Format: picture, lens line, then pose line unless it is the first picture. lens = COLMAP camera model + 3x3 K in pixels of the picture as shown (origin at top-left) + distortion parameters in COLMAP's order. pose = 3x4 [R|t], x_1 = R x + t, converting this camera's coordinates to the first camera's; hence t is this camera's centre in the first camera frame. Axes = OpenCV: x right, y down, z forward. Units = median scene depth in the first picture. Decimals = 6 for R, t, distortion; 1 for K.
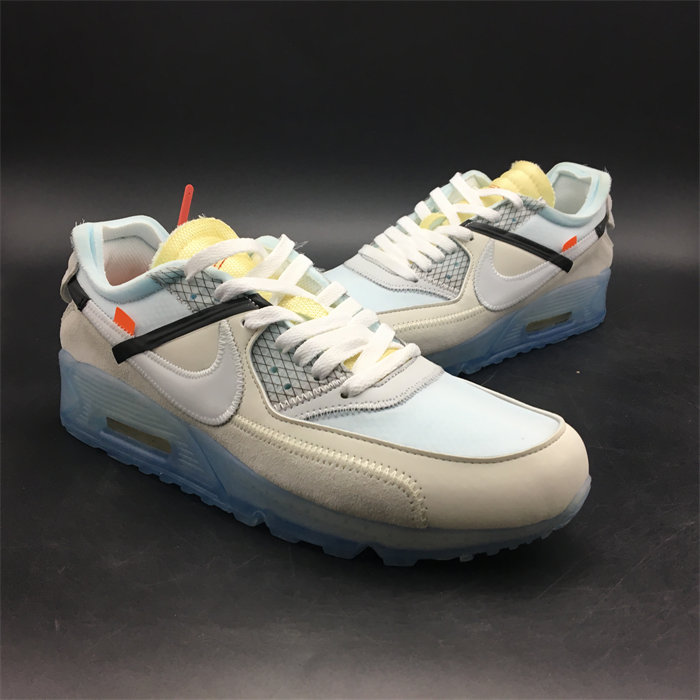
lens RADIAL K [[797.3, 0, 350.0], [0, 797.3, 350.0], [0, 0, 1]] dist [0.142343, -0.023382]
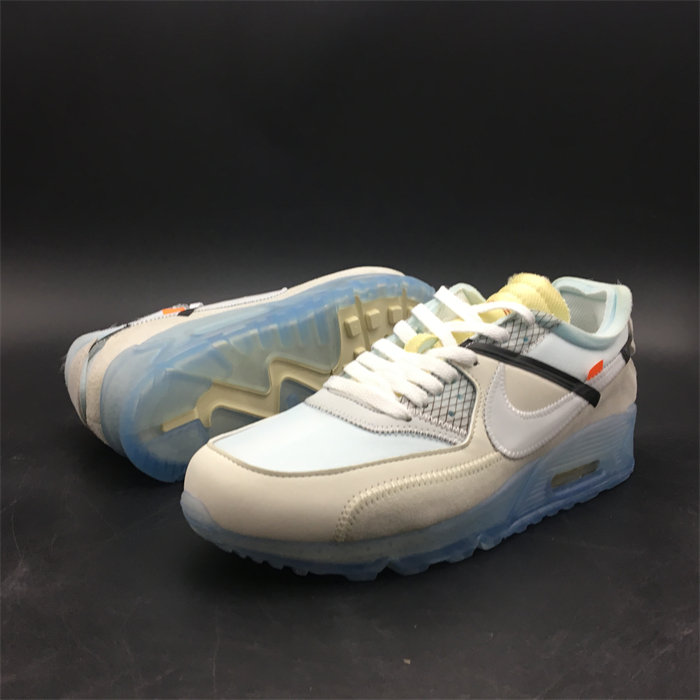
lens RADIAL K [[797.3, 0, 350.0], [0, 797.3, 350.0], [0, 0, 1]] dist [0.142343, -0.023382]
pose [[0.994523, -0.020852, 0.102419, -0.041335], [0.041344, 0.978460, -0.202255, -0.003392], [-0.095996, 0.205382, 0.973963, 0.267900]]
